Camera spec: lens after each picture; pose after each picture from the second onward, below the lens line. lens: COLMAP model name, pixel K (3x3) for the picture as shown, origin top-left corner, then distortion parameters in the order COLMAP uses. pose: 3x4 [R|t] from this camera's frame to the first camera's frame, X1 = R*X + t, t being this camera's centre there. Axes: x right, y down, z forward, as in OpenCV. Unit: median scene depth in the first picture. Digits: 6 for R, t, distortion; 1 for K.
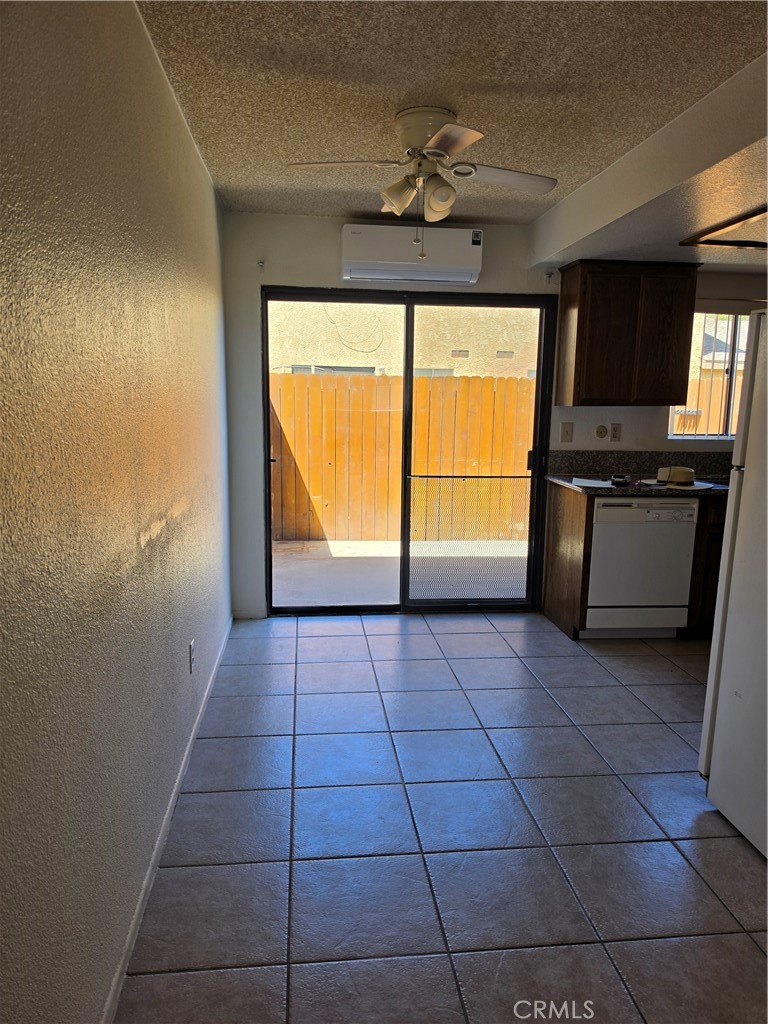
lens RADIAL K [[720.7, 0, 384.0], [0, 720.7, 512.0], [0, 0, 1]] dist [0.037478, -0.053875]
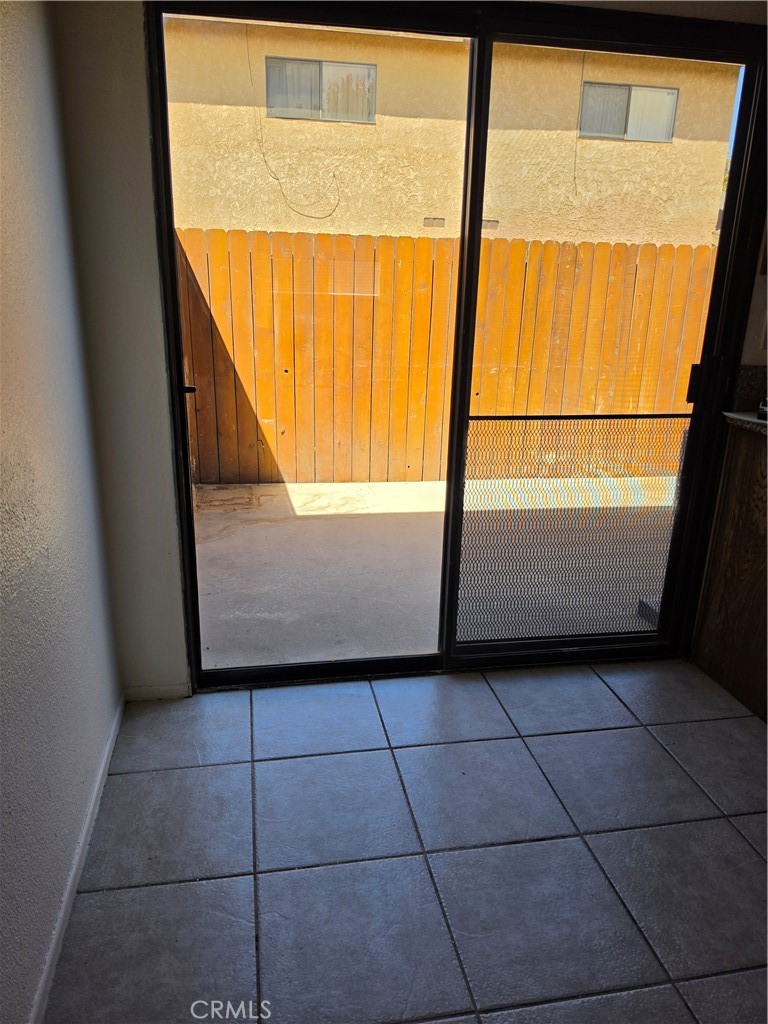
lens RADIAL K [[720.7, 0, 384.0], [0, 720.7, 512.0], [0, 0, 1]] dist [0.037478, -0.053875]
pose [[0.996918, -0.017855, 0.076395, -0.059888], [0.006257, 0.988752, 0.149433, -0.058847], [-0.078204, -0.148495, 0.985816, 0.481084]]
